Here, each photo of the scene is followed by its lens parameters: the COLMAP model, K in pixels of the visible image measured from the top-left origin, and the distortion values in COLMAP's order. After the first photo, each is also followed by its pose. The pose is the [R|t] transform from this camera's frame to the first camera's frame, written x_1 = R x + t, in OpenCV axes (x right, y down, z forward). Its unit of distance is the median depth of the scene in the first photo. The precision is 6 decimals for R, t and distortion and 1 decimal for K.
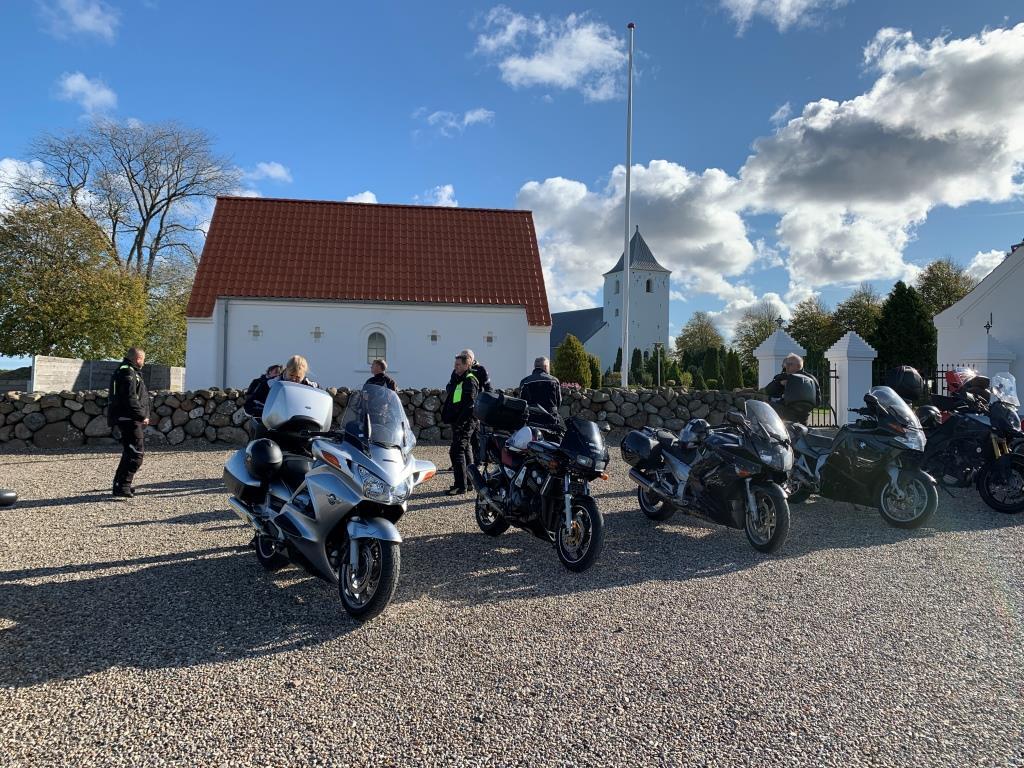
lens RADIAL K [[851.0, 0, 512.0], [0, 851.0, 384.0], [0, 0, 1]] dist [0.008854, 0.007265]
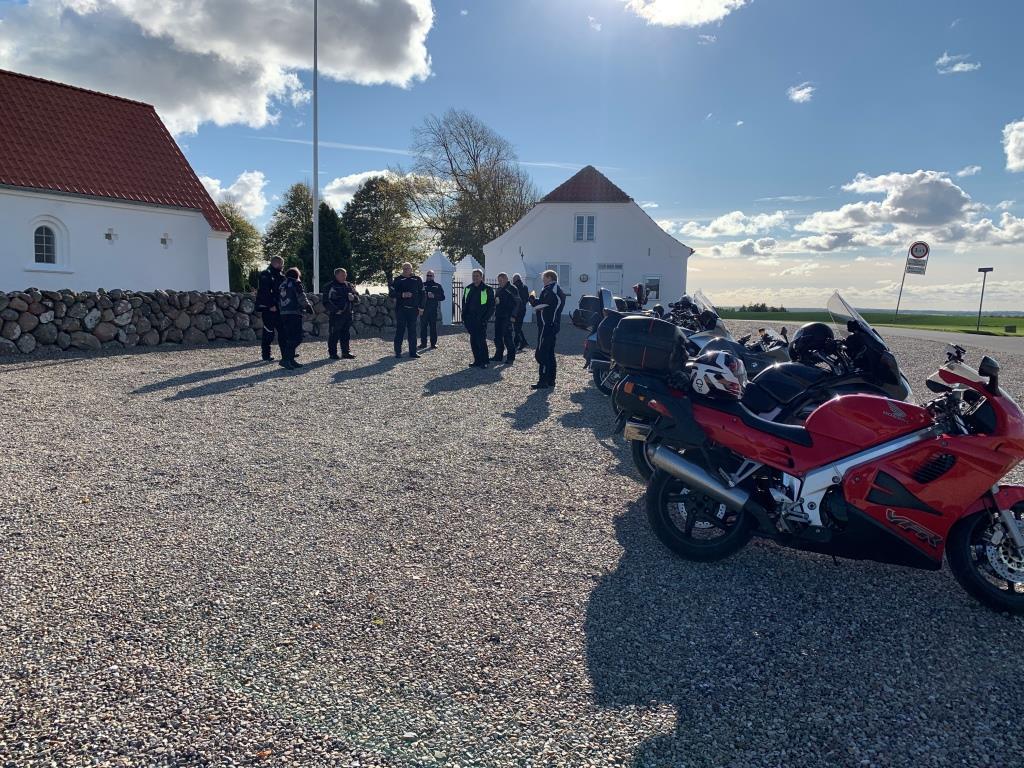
lens RADIAL K [[851.0, 0, 512.0], [0, 851.0, 384.0], [0, 0, 1]] dist [0.008854, 0.007265]
pose [[0.598950, -0.079301, 0.796850, -0.788909], [-0.014109, 0.993885, 0.109515, -0.000739], [-0.800662, -0.076837, 0.594169, 0.081097]]
